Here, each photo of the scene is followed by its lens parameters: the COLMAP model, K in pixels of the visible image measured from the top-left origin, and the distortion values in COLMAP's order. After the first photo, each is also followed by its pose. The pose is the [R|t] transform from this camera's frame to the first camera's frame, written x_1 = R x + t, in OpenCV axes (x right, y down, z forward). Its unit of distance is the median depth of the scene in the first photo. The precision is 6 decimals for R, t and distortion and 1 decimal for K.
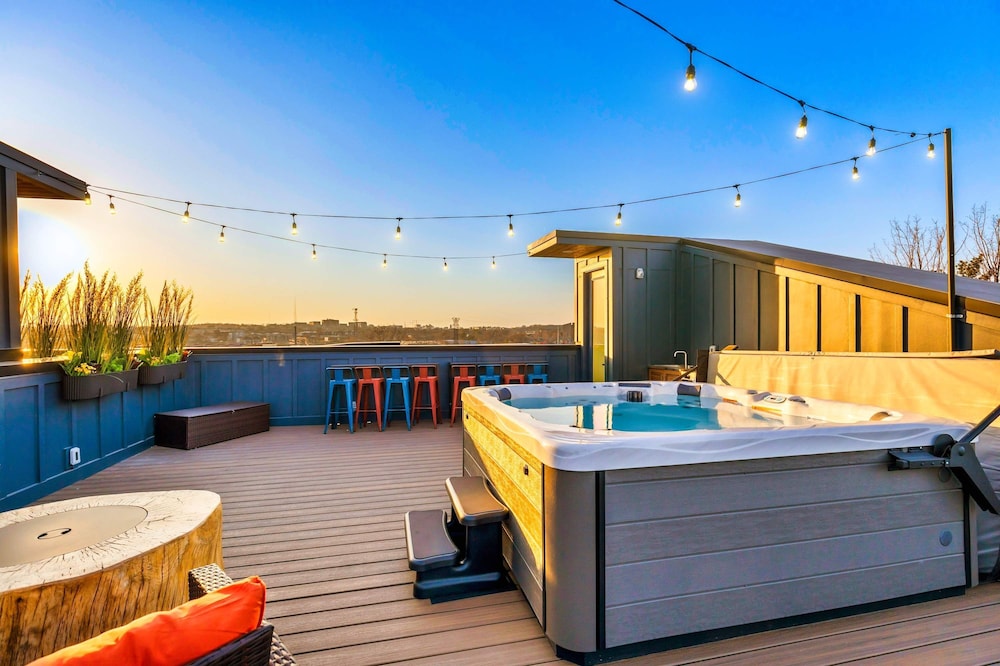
lens RADIAL K [[454.7, 0, 494.8], [0, 454.7, 338.9], [0, 0, 1]] dist [0.014007, -0.004679]
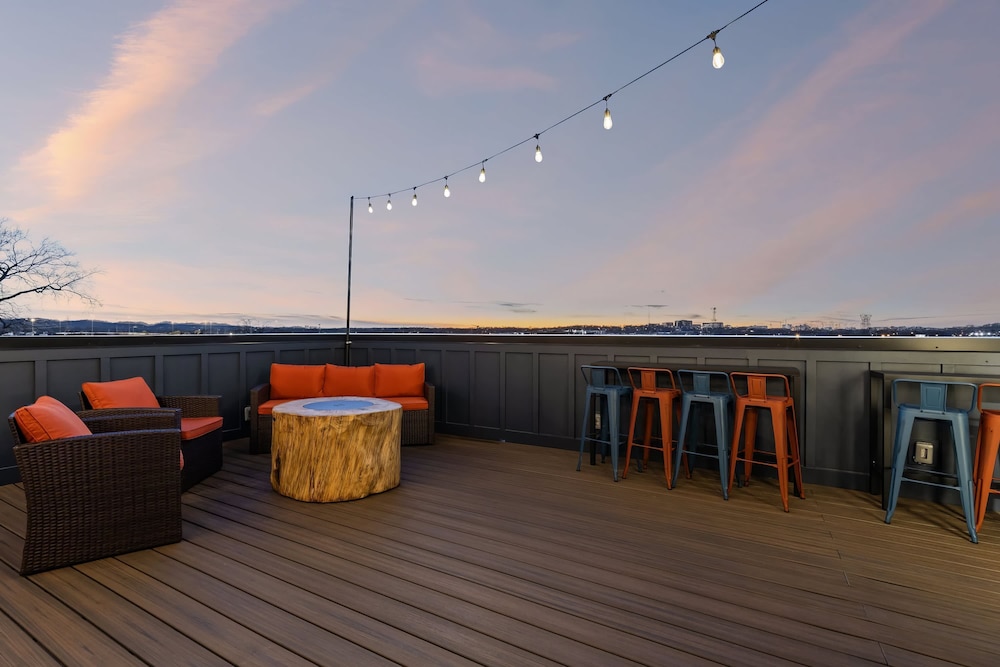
lens RADIAL K [[453.0, 0, 498.3], [0, 453.0, 334.9], [0, 0, 1]] dist [0.007698, 0.000580]
pose [[0.742195, 0.006054, -0.670156, -0.038577], [-0.013757, 0.999886, -0.006202, 0.024847], [0.670042, 0.013822, 0.742194, 0.438855]]
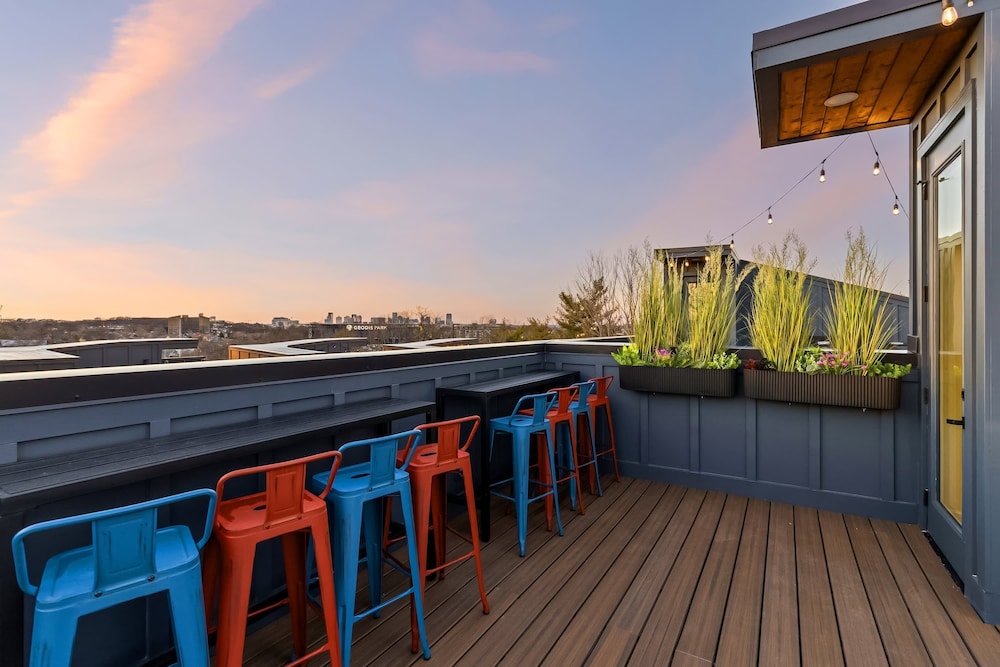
lens RADIAL K [[453.0, 0, 494.2], [0, 453.0, 318.2], [0, 0, 1]] dist [0.007698, 0.000580]
pose [[0.708784, 0.014951, 0.705267, -0.338982], [0.009376, 0.999487, -0.030611, 0.001863], [-0.705363, 0.028309, 0.708281, 0.734597]]
